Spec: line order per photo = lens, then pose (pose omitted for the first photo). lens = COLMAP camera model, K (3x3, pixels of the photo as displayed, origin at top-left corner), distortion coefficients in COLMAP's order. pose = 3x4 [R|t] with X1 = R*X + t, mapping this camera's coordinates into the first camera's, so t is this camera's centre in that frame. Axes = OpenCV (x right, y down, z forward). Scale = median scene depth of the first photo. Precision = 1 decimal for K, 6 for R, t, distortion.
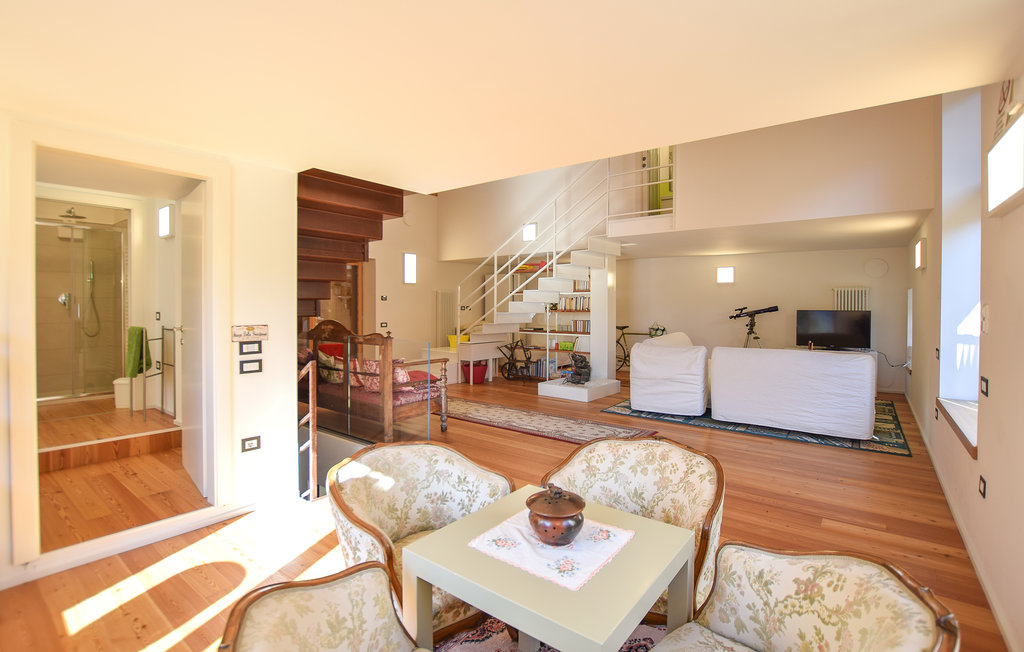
lens RADIAL K [[471.8, 0, 509.9], [0, 471.8, 309.5], [0, 0, 1]] dist [-0.016740, -0.000230]
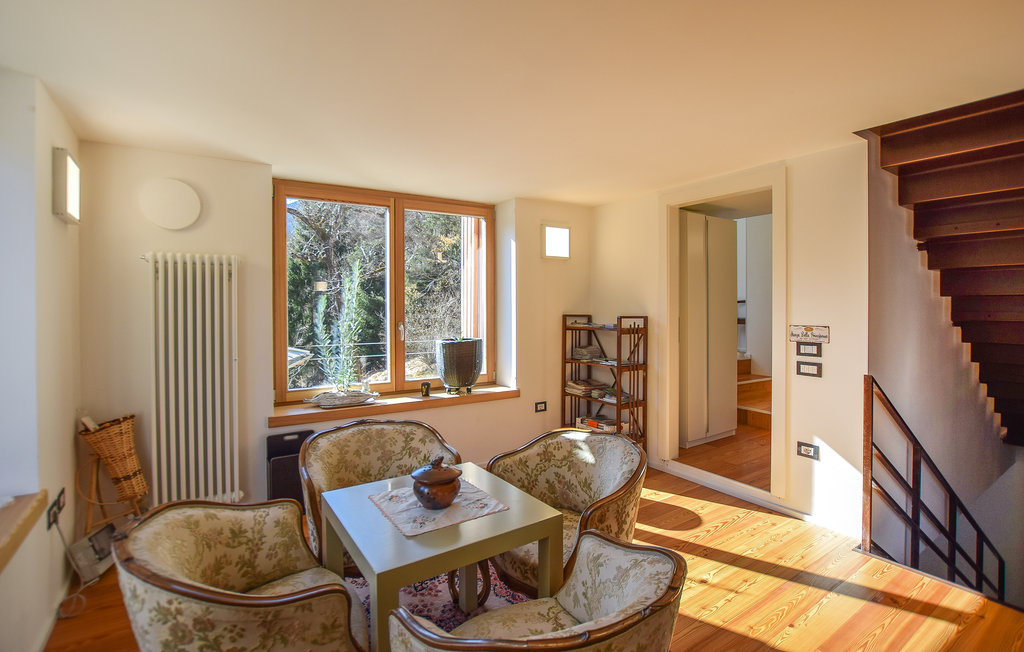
lens RADIAL K [[471.8, 0, 509.9], [0, 471.8, 309.5], [0, 0, 1]] dist [-0.016740, -0.000230]
pose [[-0.307509, 0.003421, -0.951539, 0.545072], [-0.006447, 0.999963, 0.005679, -0.000639], [0.951523, 0.007881, -0.307475, 0.724782]]
